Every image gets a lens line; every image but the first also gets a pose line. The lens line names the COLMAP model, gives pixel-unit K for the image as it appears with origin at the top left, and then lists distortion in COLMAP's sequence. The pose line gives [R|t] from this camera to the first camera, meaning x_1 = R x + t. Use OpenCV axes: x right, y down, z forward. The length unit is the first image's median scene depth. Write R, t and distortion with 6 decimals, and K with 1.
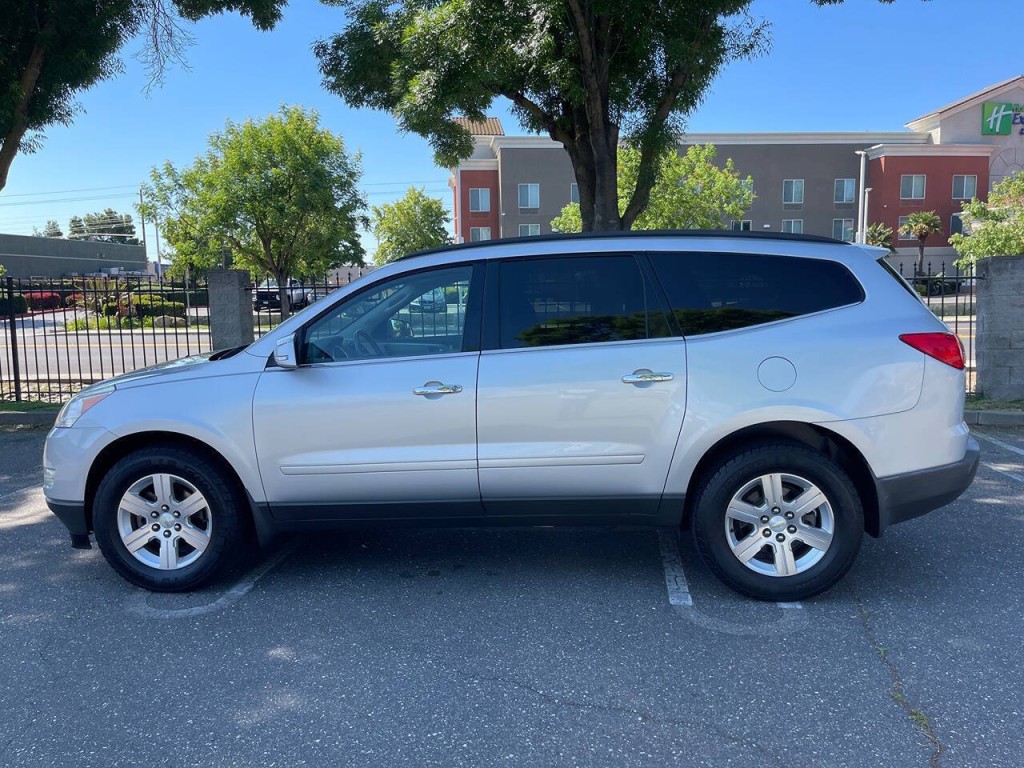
lens RADIAL K [[781.8, 0, 519.3], [0, 781.8, 383.5], [0, 0, 1]] dist [0.062851, -0.093458]
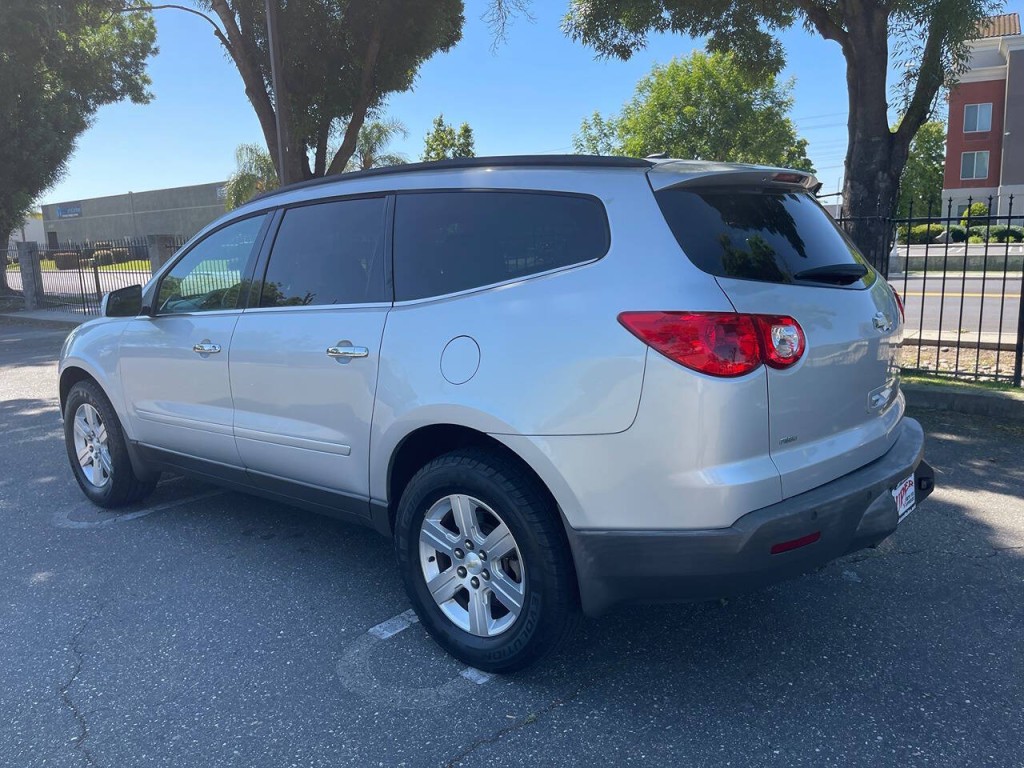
lens RADIAL K [[785.5, 0, 515.7], [0, 785.5, 383.9], [0, 0, 1]] dist [0.074397, -0.105824]
pose [[0.821226, 0.095890, -0.562489, 0.758811], [-0.055274, 0.994511, 0.088840, -0.056253], [0.567920, -0.041867, 0.822018, 0.422173]]
